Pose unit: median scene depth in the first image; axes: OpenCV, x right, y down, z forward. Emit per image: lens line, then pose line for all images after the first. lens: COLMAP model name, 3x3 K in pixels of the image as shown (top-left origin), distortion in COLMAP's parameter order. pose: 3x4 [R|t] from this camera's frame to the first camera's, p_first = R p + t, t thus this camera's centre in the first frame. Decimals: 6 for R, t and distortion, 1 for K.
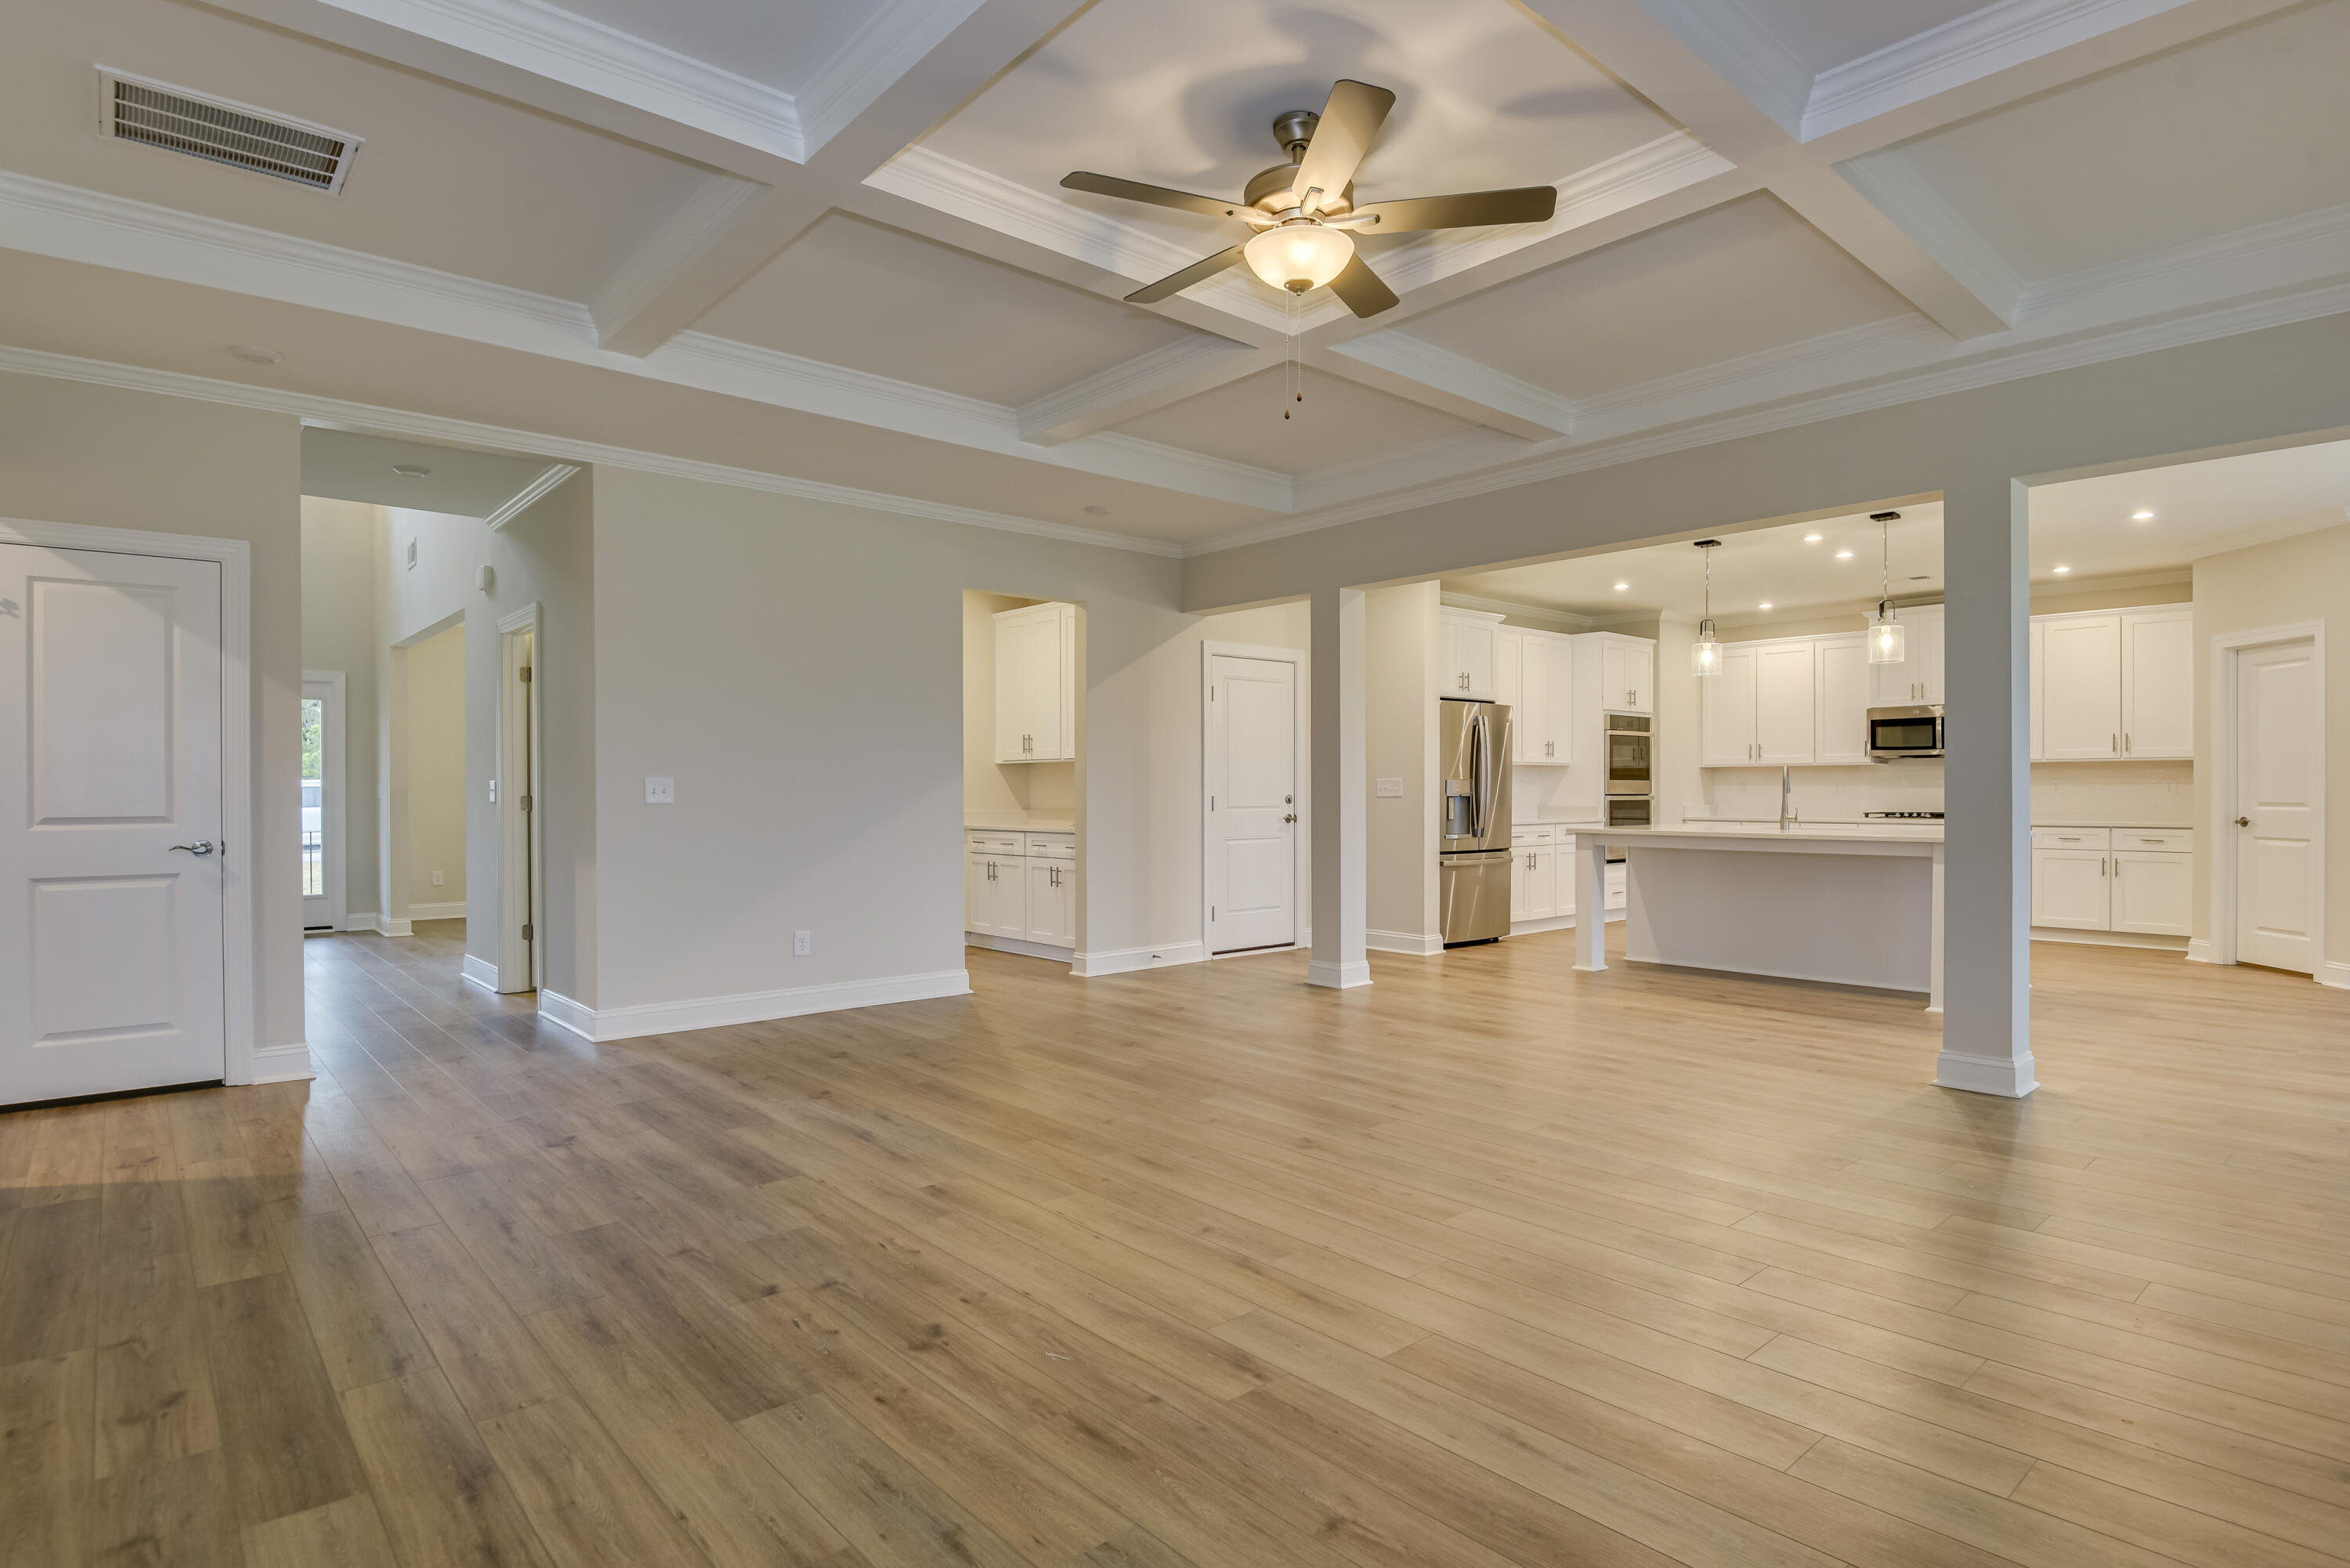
lens RADIAL K [[1215.1, 0, 1177.0], [0, 1215.1, 798.2], [0, 0, 1]] dist [0.001604, -0.019961]
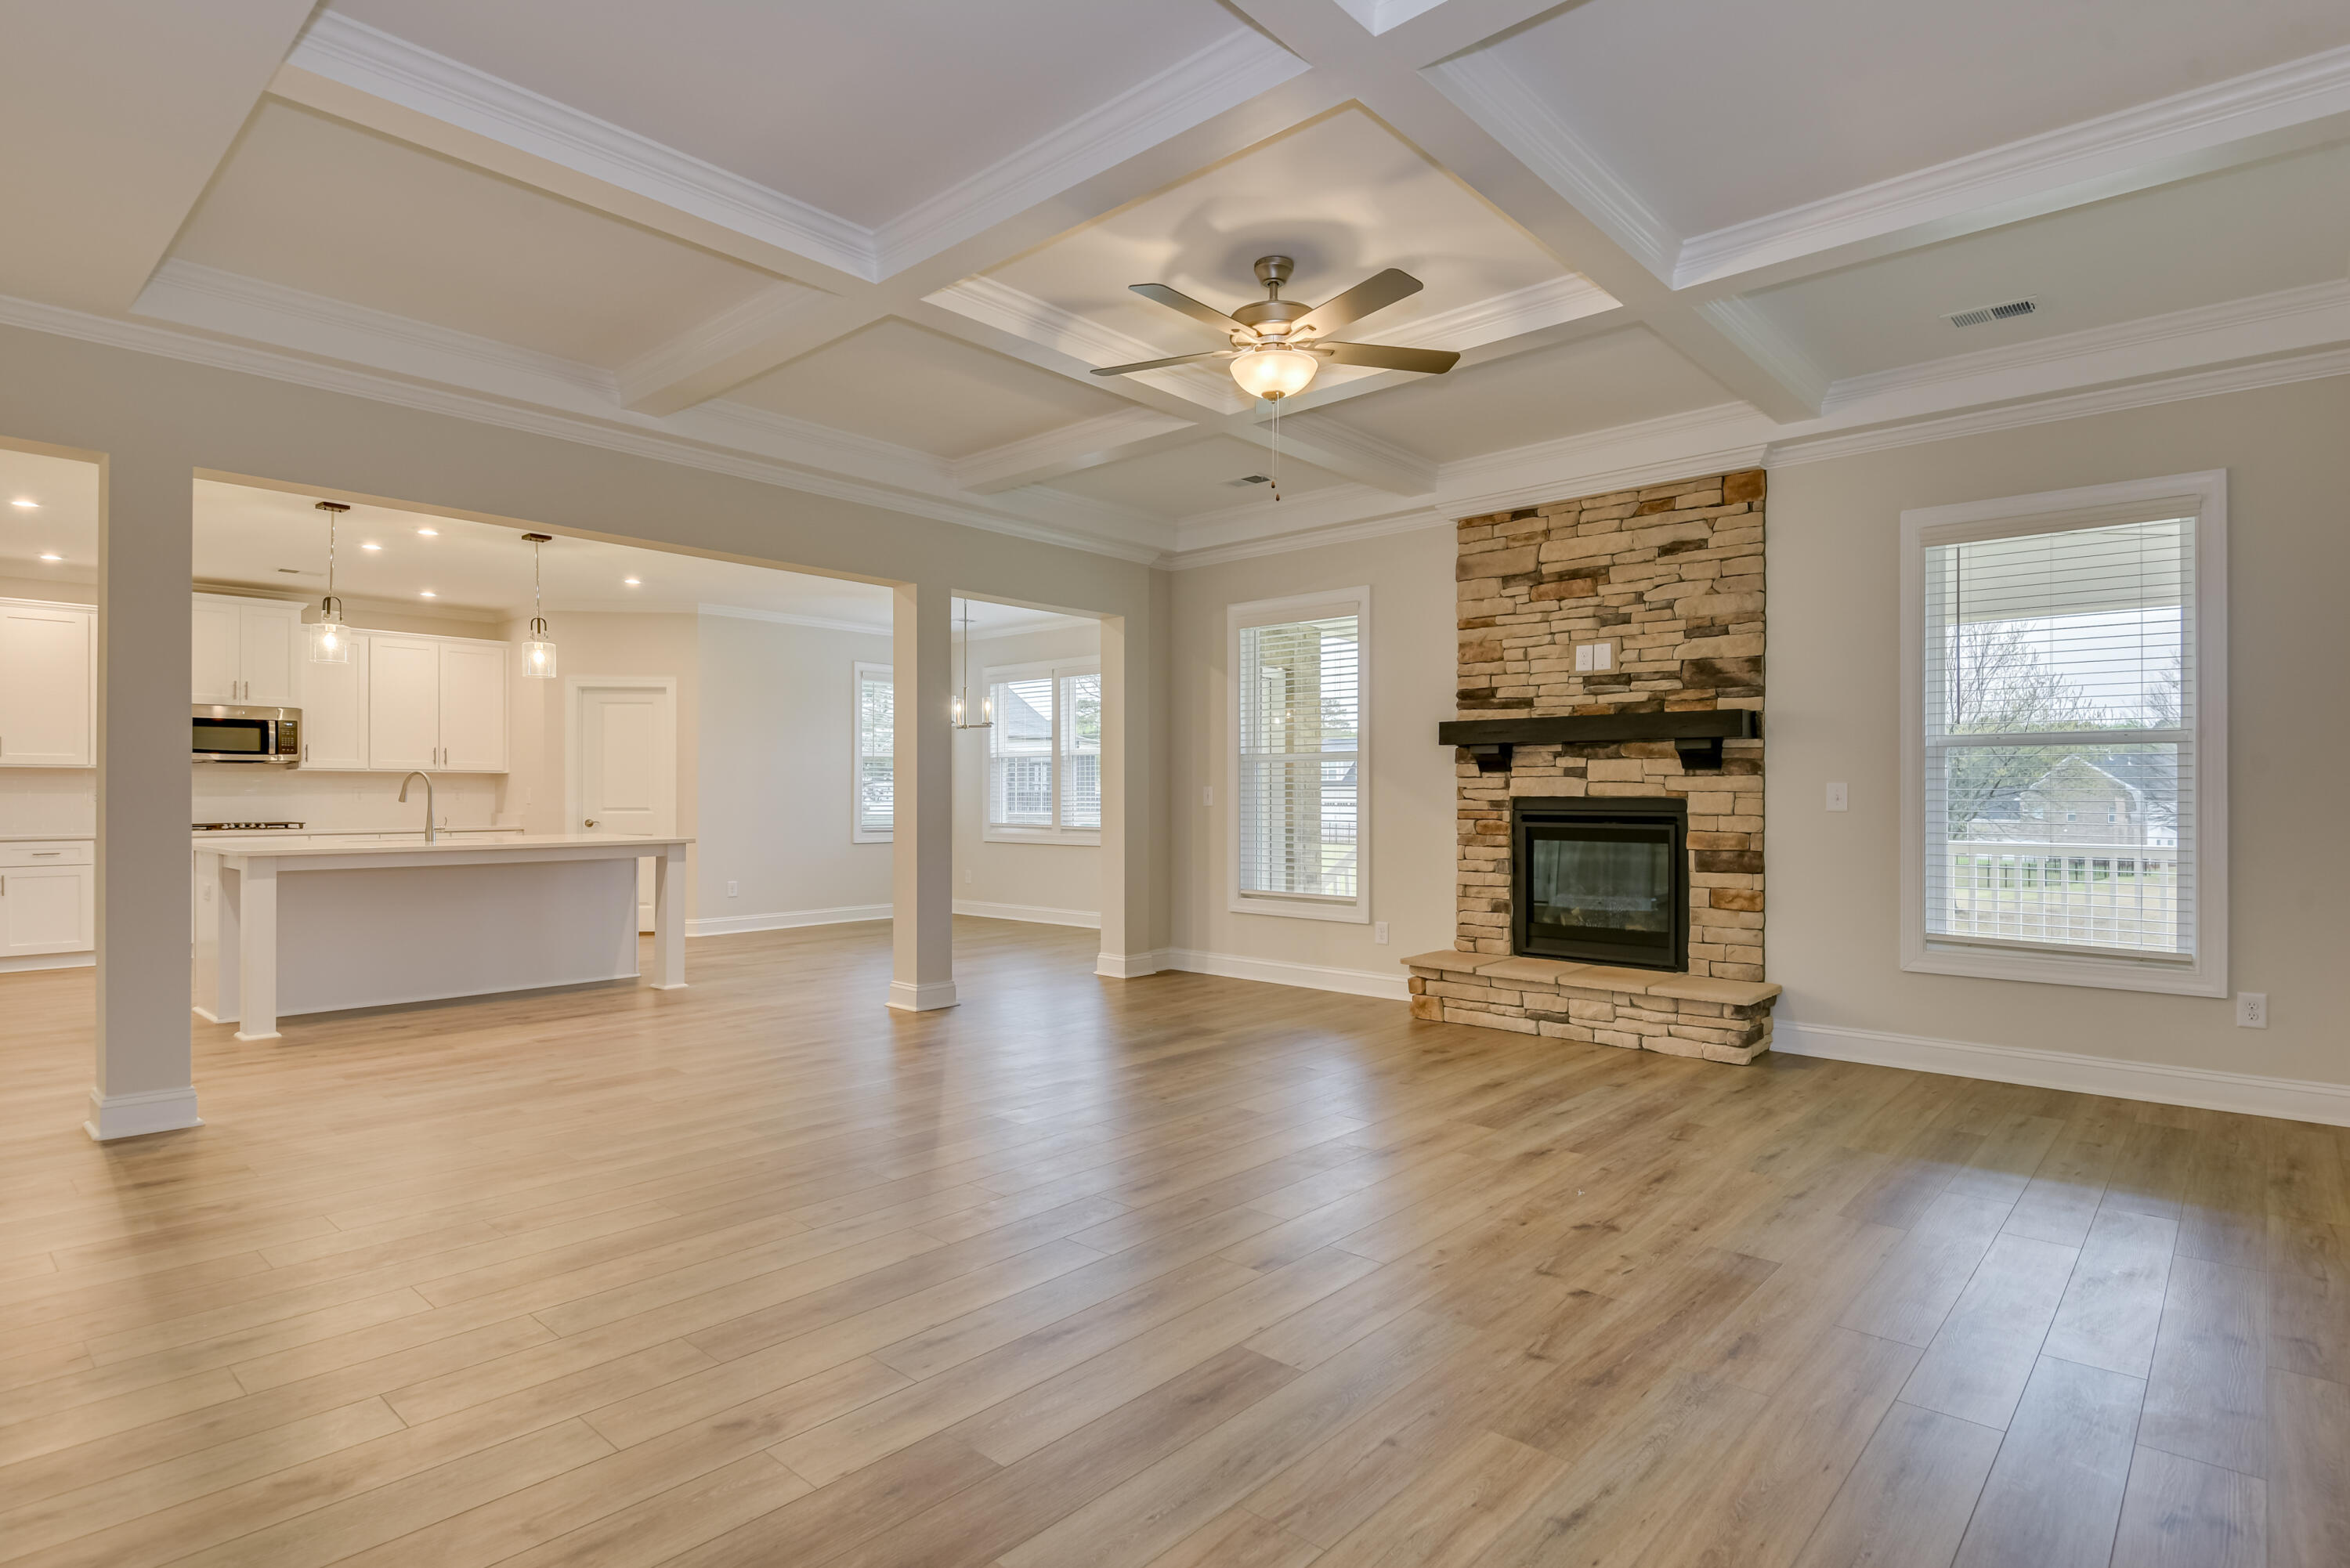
lens RADIAL K [[1200.4, 0, 1176.2], [0, 1200.4, 792.9], [0, 0, 1]] dist [0.001253, -0.000554]
pose [[-0.109884, 0.004279, 0.993935, -0.883651], [0.007348, 0.999967, -0.003492, -0.006419], [-0.993917, 0.006919, -0.109912, 0.985735]]
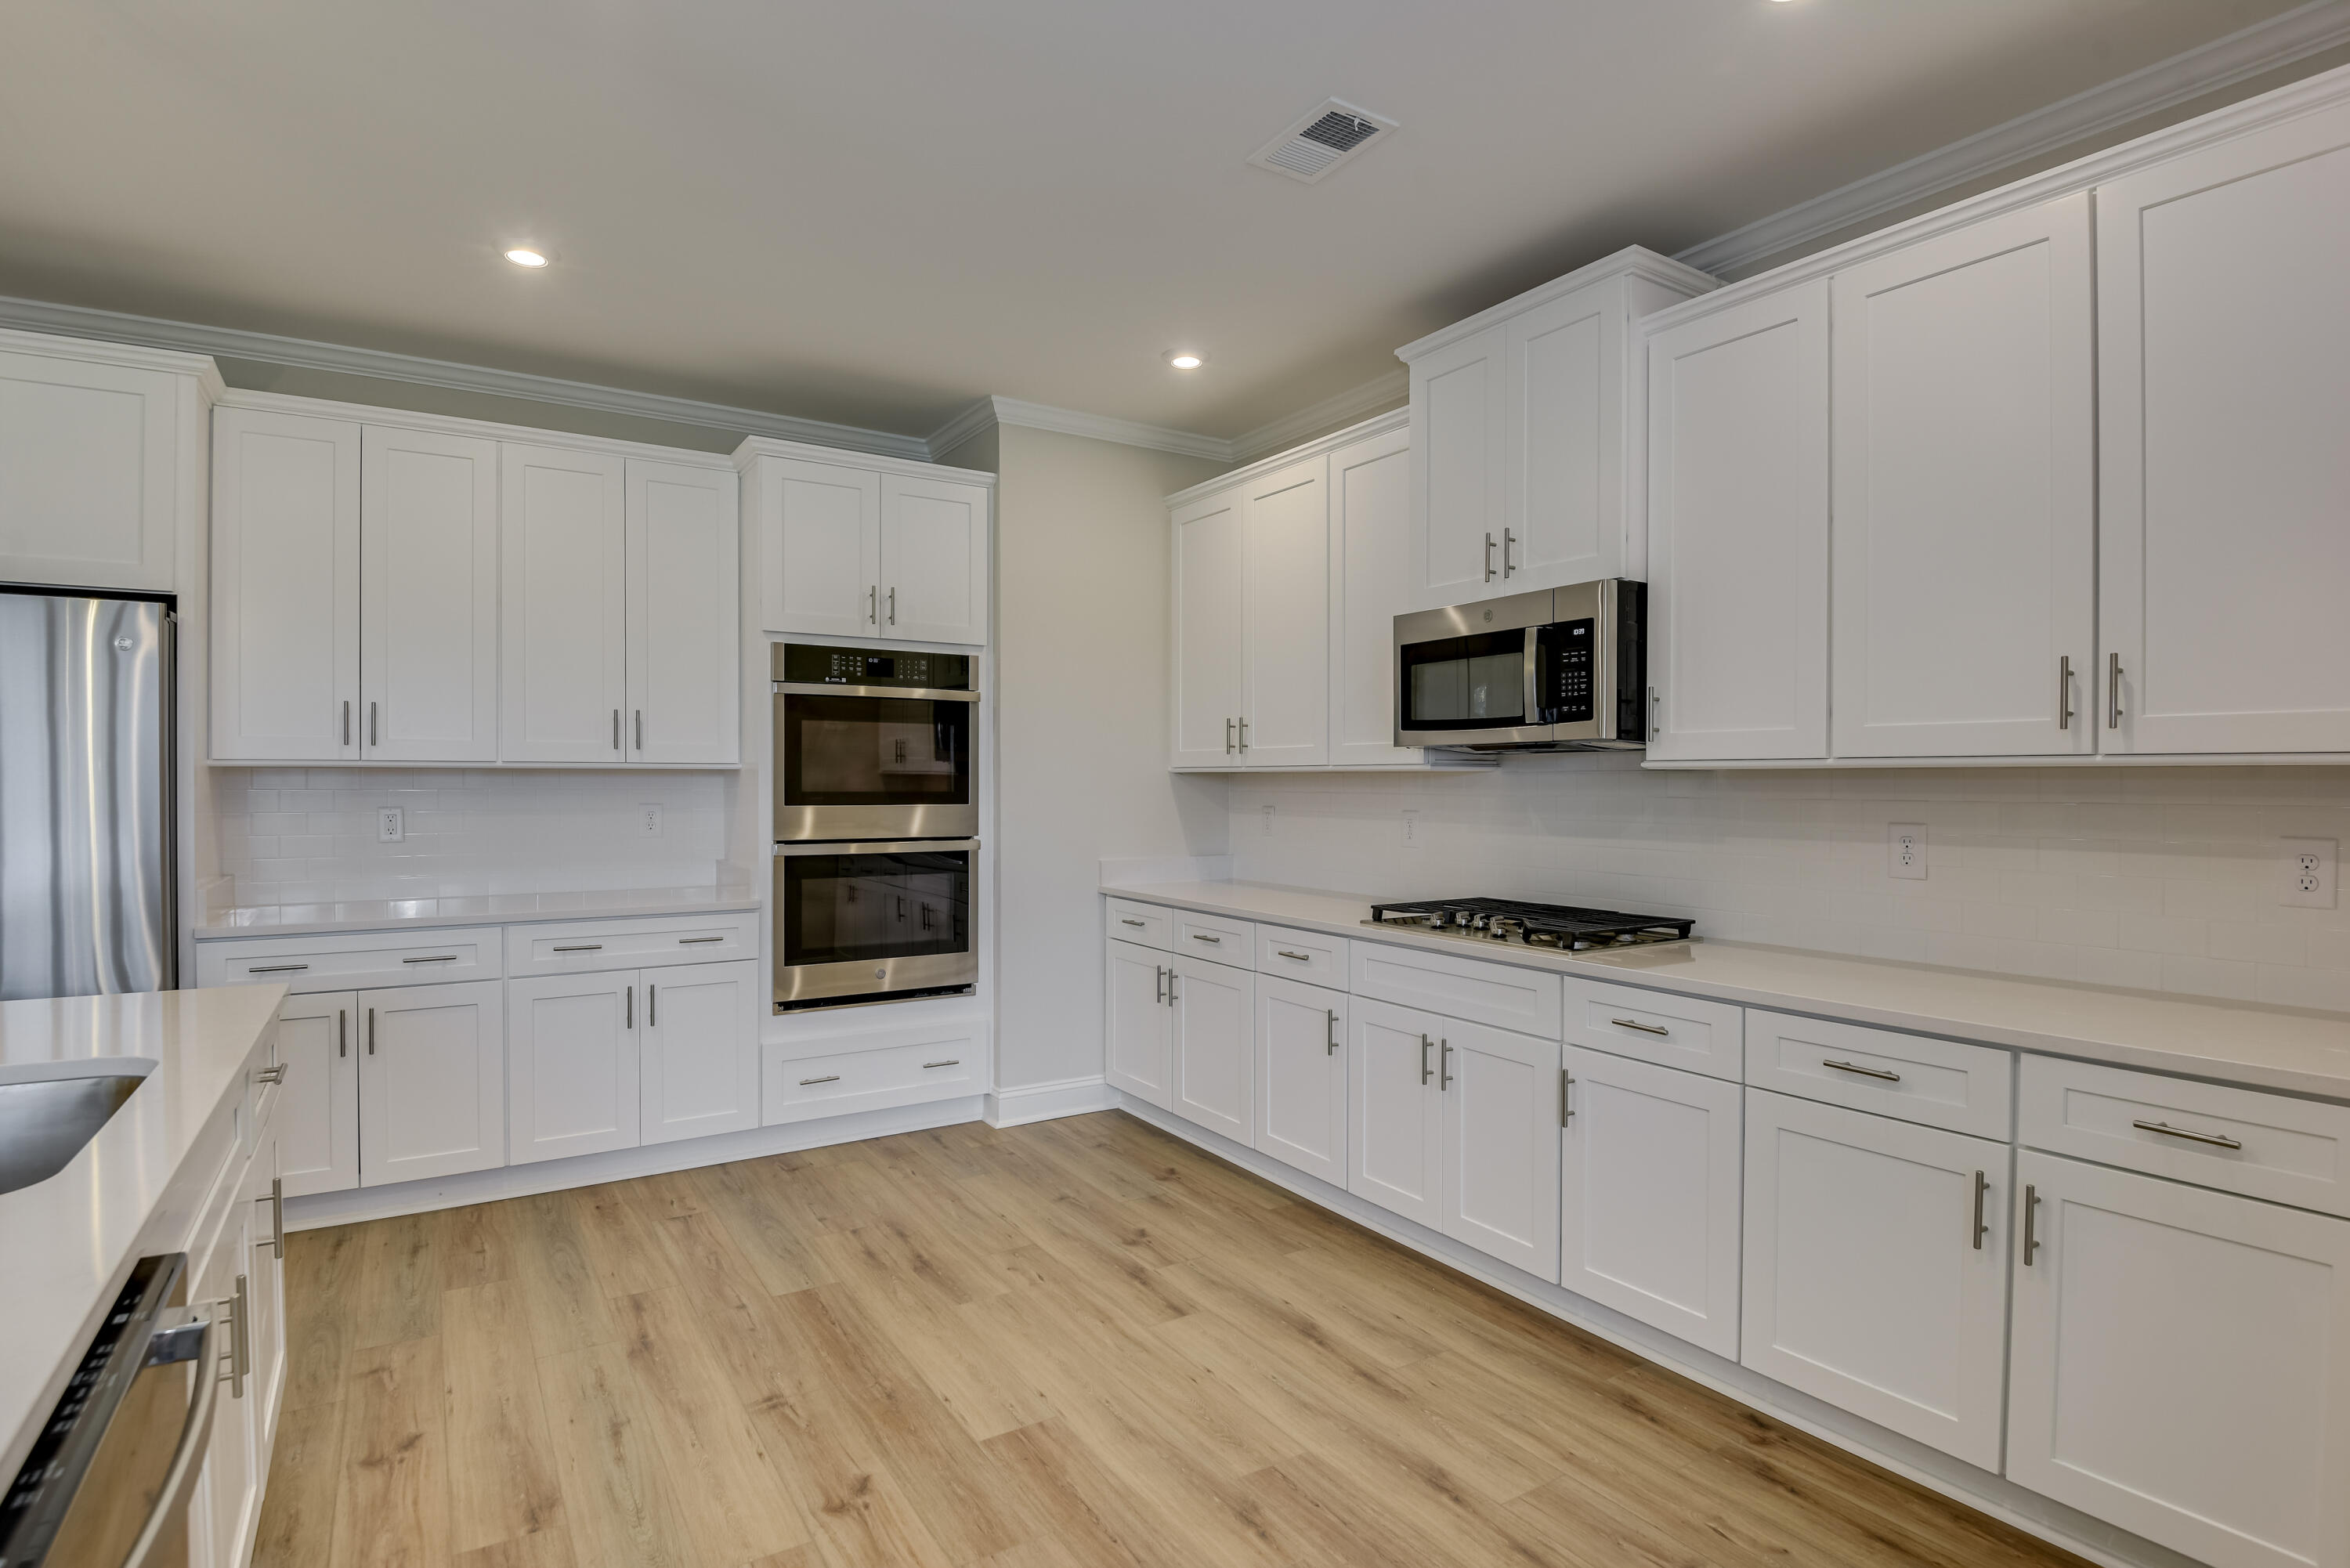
lens RADIAL K [[1182.9, 0, 1165.9], [0, 1182.9, 786.2], [0, 0, 1]] dist [0.002807, -0.027234]
pose [[0.987794, 0.005295, -0.155677, 1.393201], [-0.005372, 0.999986, -0.000071, -0.056636], [0.155674, 0.000906, 0.987808, 1.615454]]
